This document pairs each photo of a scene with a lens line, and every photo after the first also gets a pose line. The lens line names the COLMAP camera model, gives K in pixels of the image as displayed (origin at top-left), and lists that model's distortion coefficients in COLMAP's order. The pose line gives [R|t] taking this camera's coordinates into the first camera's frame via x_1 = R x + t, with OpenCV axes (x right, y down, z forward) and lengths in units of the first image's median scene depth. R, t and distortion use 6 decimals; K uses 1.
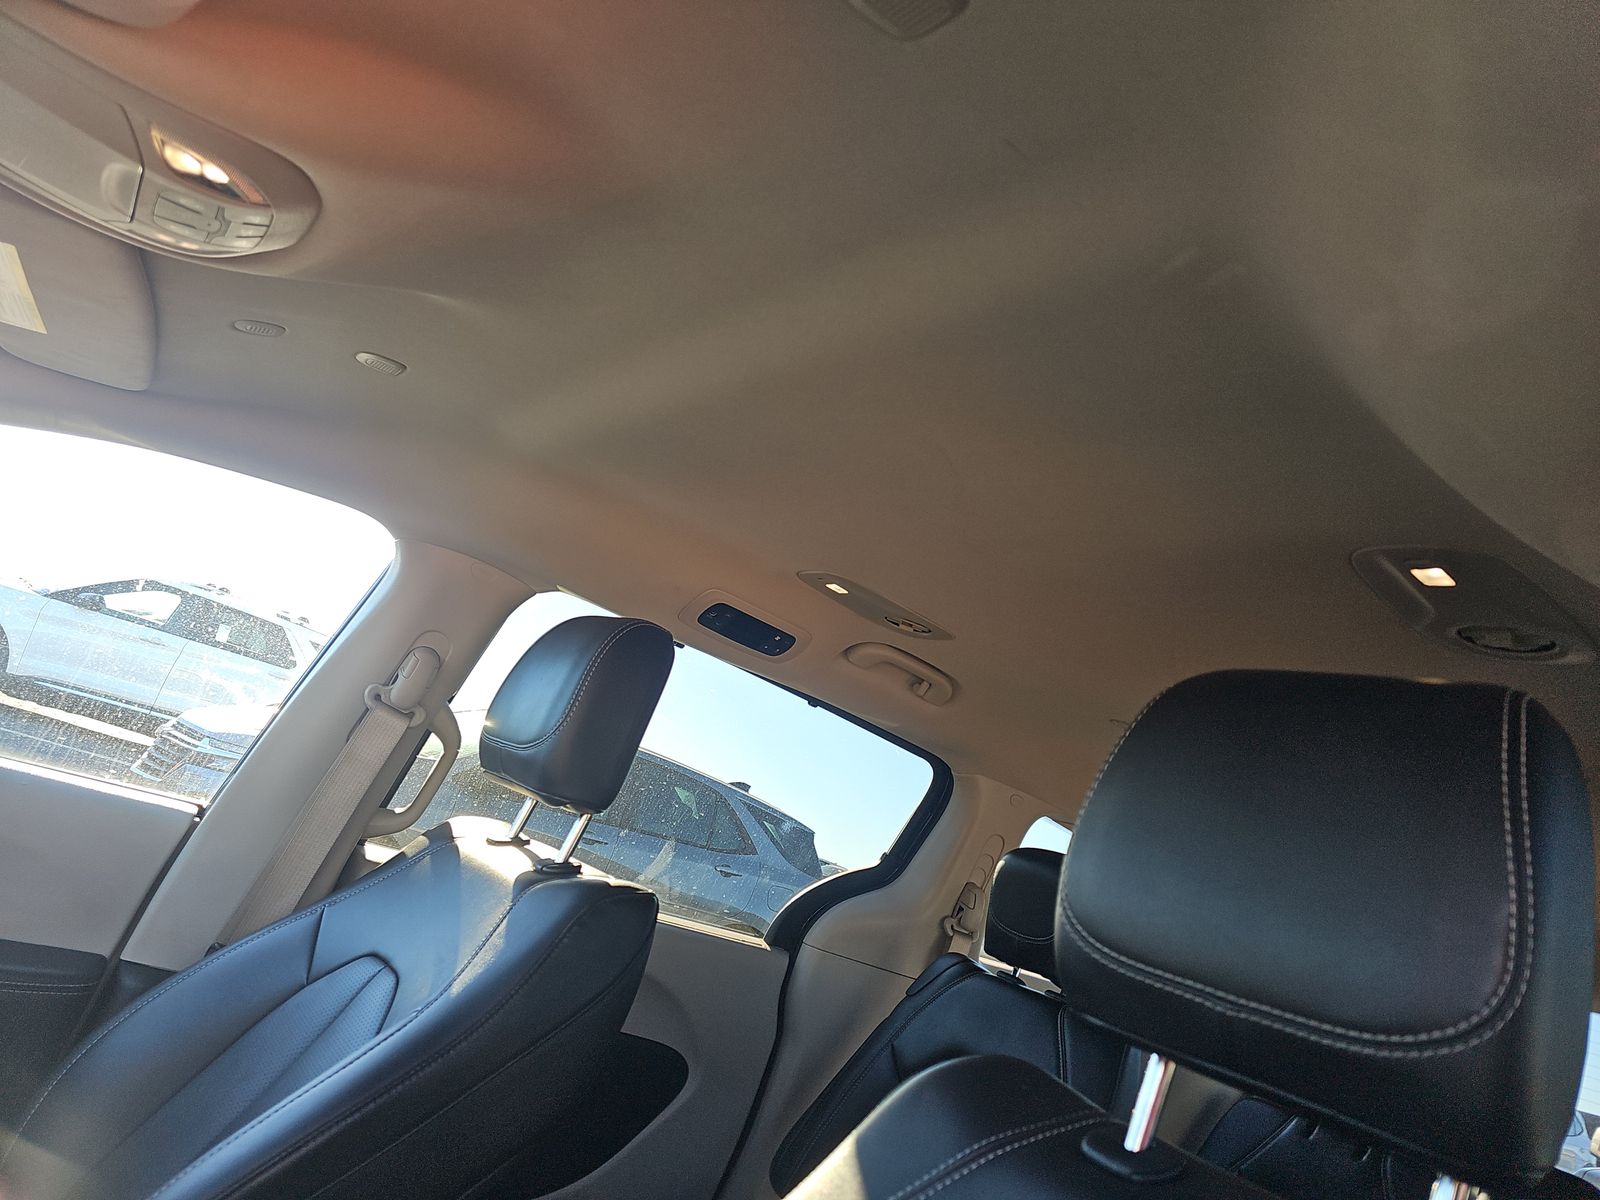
lens RADIAL K [[1021.6, 0, 800.0], [0, 1021.6, 600.0], [0, 0, 1]] dist [0.008037, -0.001167]
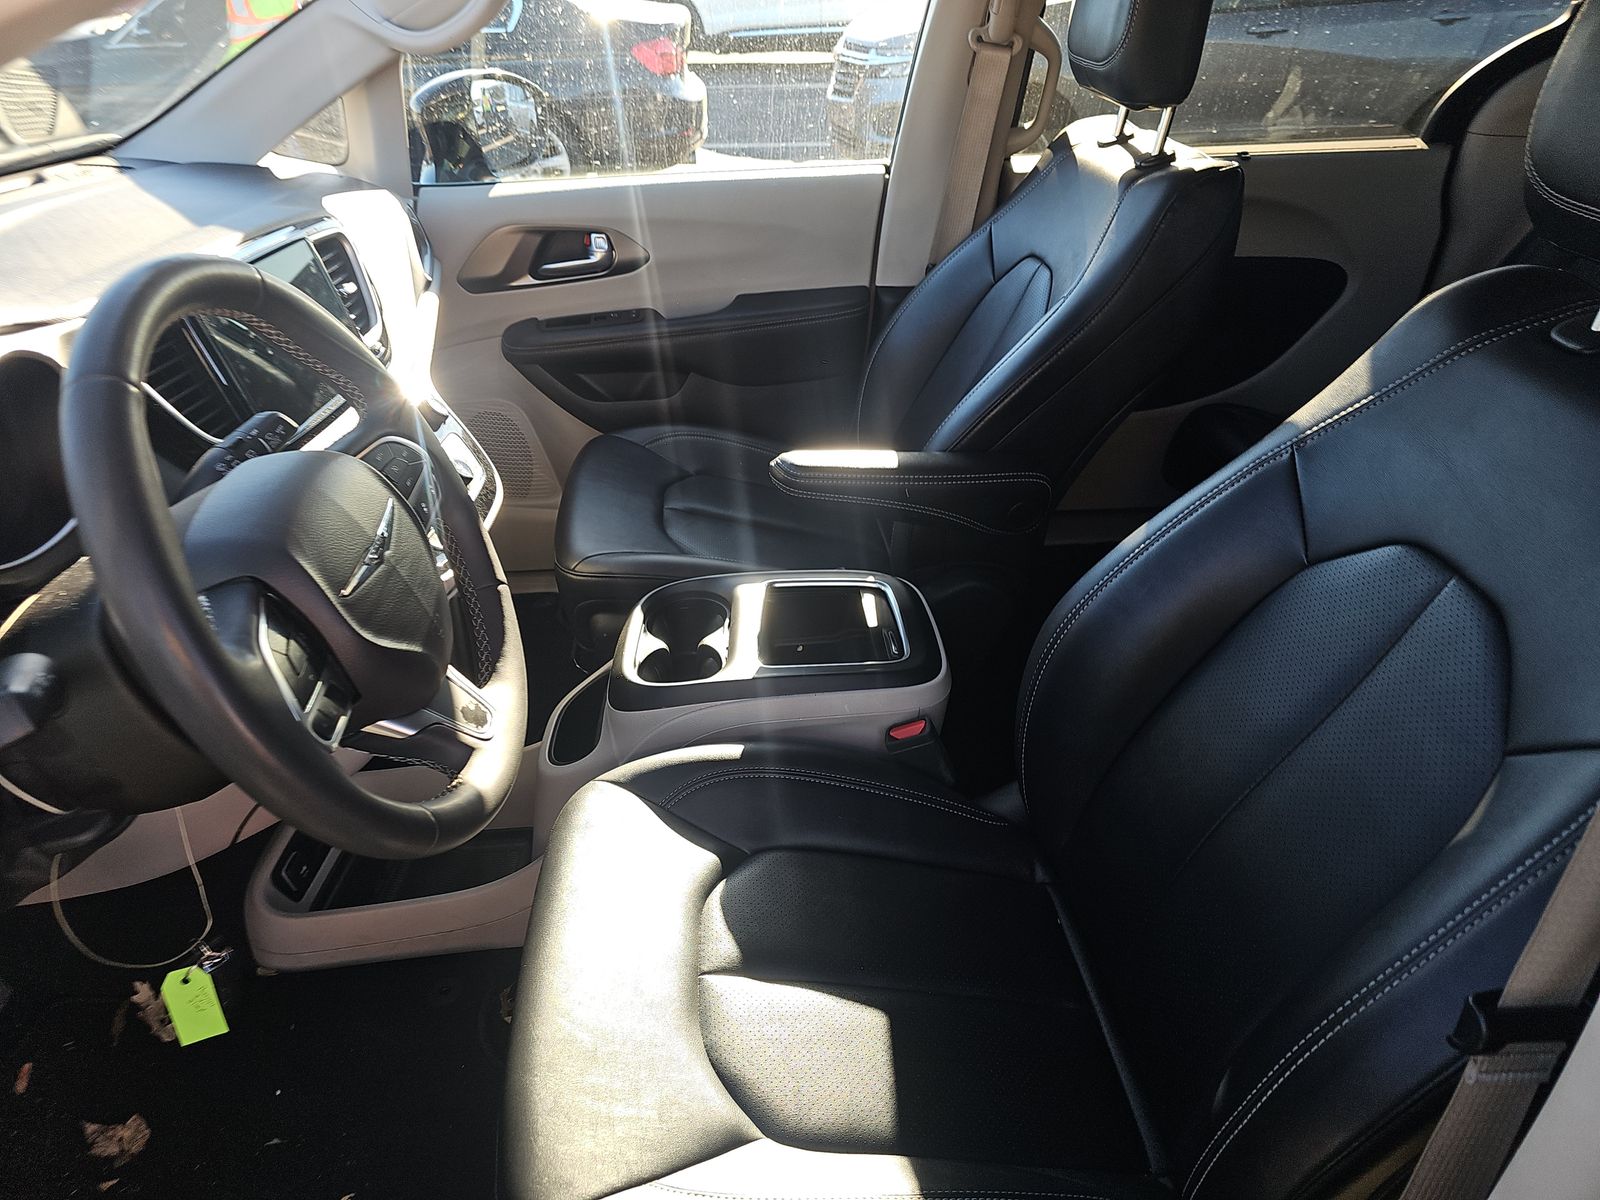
lens RADIAL K [[1079.7, 0, 800.0], [0, 1079.7, 600.0], [0, 0, 1]] dist [0.026172, -0.037505]
pose [[0.786158, 0.012887, -0.617892, 0.204728], [0.399573, 0.752123, 0.524073, -0.161976], [0.471484, -0.658897, 0.586138, -0.242702]]
